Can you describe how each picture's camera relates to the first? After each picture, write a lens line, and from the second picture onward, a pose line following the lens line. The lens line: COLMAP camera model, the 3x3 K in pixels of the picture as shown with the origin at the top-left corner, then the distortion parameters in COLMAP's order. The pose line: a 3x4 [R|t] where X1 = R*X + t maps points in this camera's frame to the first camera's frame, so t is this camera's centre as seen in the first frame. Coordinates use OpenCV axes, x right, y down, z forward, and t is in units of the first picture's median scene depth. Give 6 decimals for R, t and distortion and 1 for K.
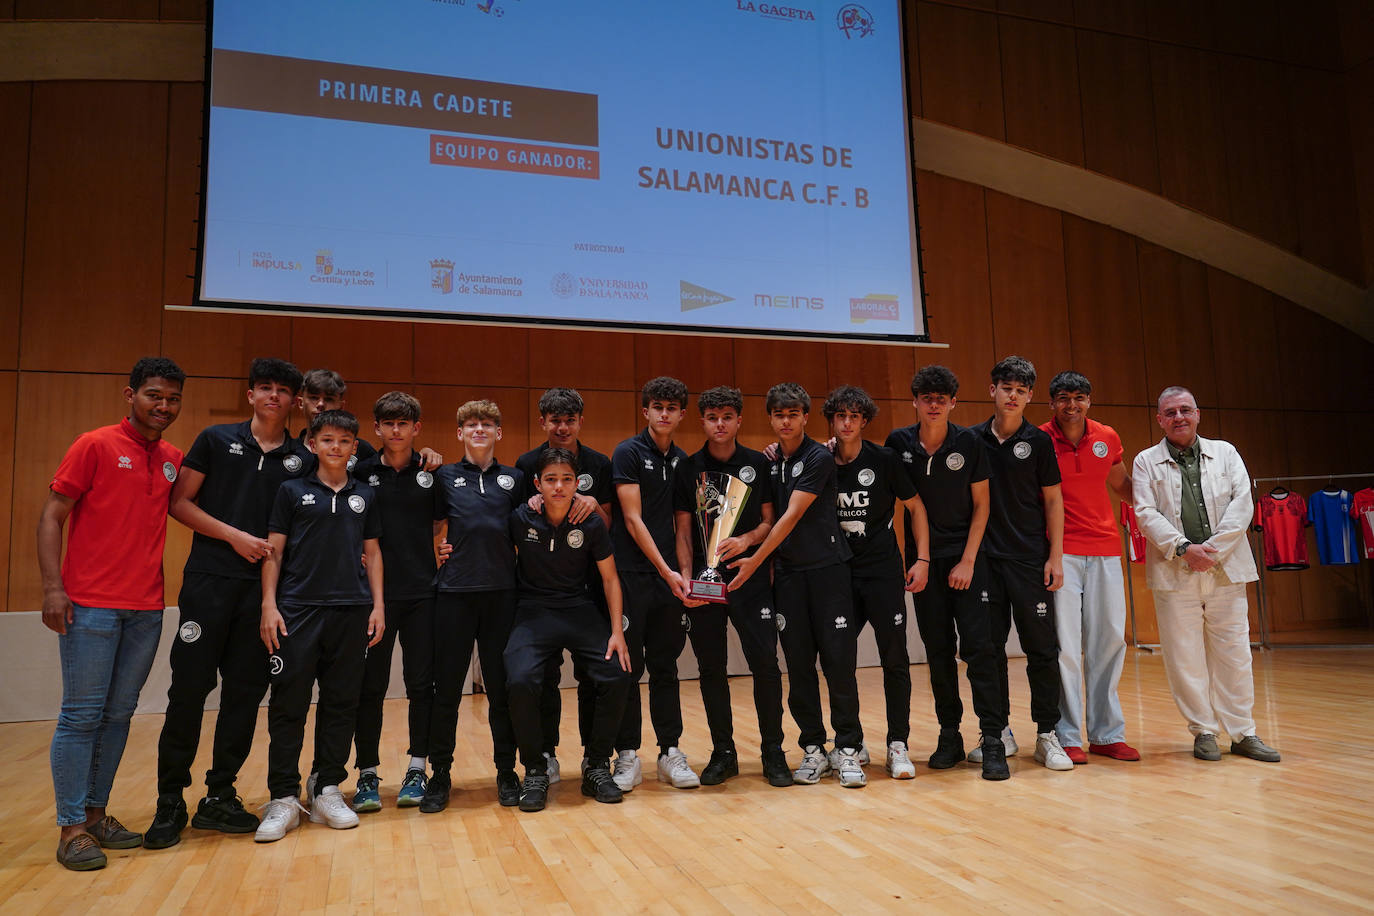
lens RADIAL K [[1017.1, 0, 703.4], [0, 1017.1, 469.4], [0, 0, 1]] dist [-0.001752, 0.003304]
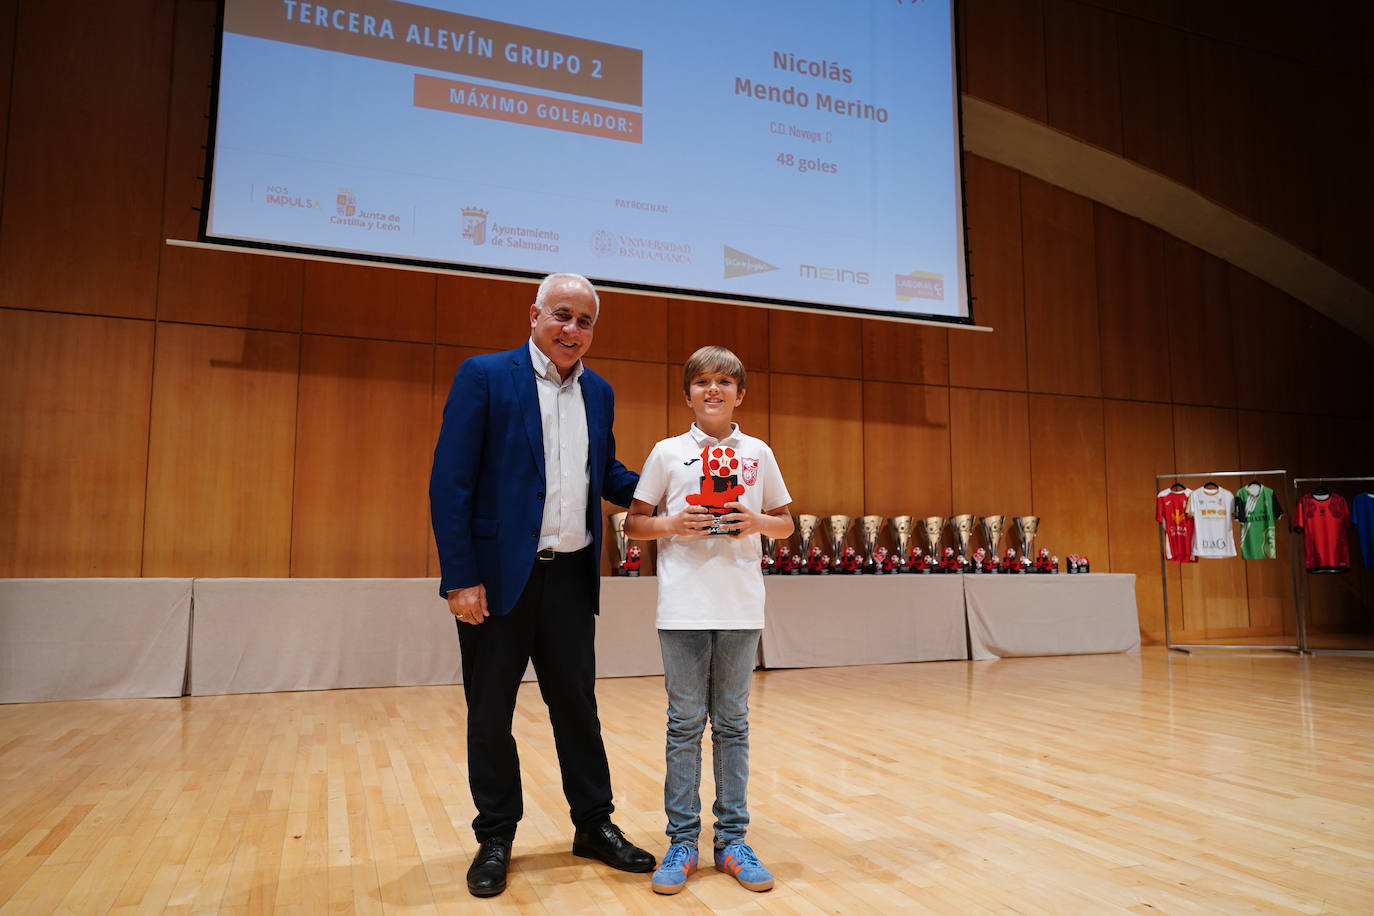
lens RADIAL K [[946.1, 0, 683.4], [0, 946.1, 468.2], [0, 0, 1]] dist [-0.002411, 0.005732]
pose [[0.998536, 0.033222, 0.042679, -0.086059], [-0.033291, 0.999445, 0.000915, 0.018769], [-0.042624, -0.002334, 0.999088, 0.123687]]
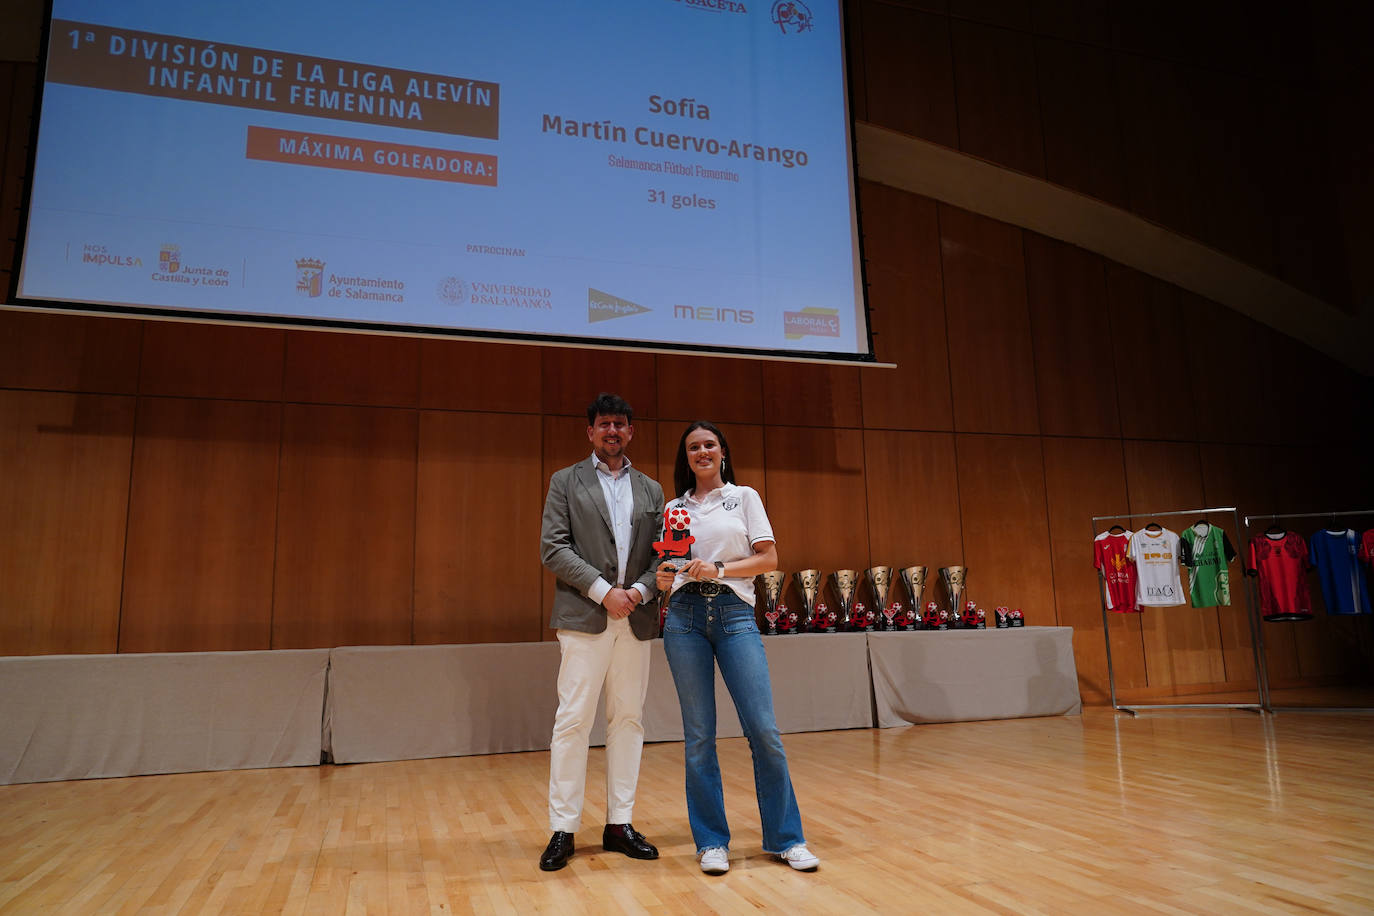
lens RADIAL K [[943.7, 0, 682.7], [0, 943.7, 462.7], [0, 0, 1]] dist [-0.002053, 0.002231]
pose [[0.999868, 0.003137, -0.015970, 0.068827], [-0.004129, 0.998040, -0.062449, 0.016574], [0.015743, 0.062507, 0.997920, 0.179399]]
